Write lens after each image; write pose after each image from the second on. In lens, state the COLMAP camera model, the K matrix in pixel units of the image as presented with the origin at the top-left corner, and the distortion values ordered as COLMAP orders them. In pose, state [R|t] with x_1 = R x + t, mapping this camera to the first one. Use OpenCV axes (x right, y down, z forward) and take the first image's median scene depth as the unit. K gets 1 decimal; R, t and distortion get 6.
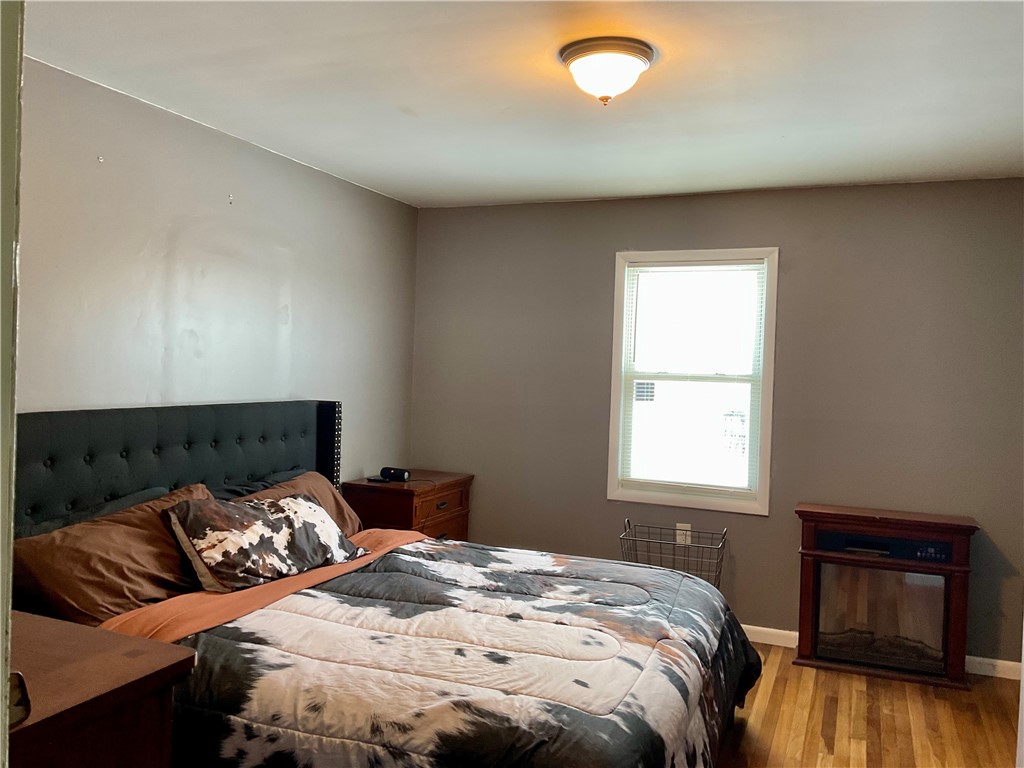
lens RADIAL K [[839.2, 0, 516.8], [0, 839.2, 386.5], [0, 0, 1]] dist [0.093659, -0.161337]
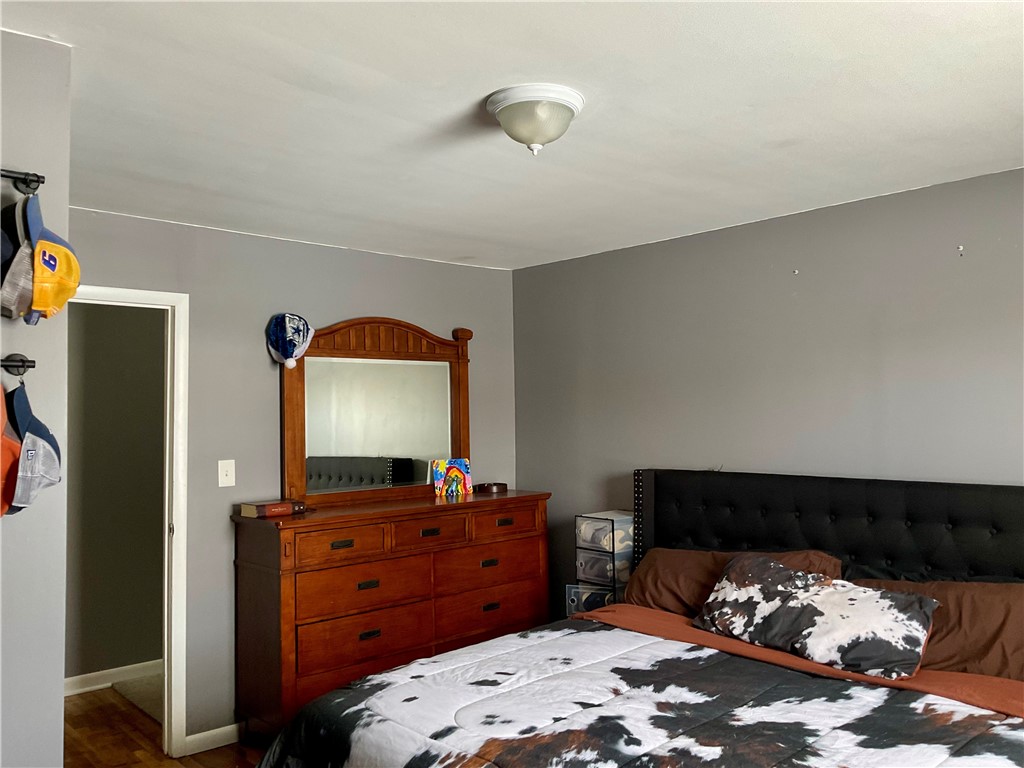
lens RADIAL K [[839.2, 0, 517.3], [0, 839.2, 385.5], [0, 0, 1]] dist [0.093659, -0.161337]
pose [[-0.431377, -0.057168, -0.900359, 0.907598], [-0.022293, 0.998361, -0.052709, -0.034537], [0.901896, -0.002666, -0.431945, 1.327915]]
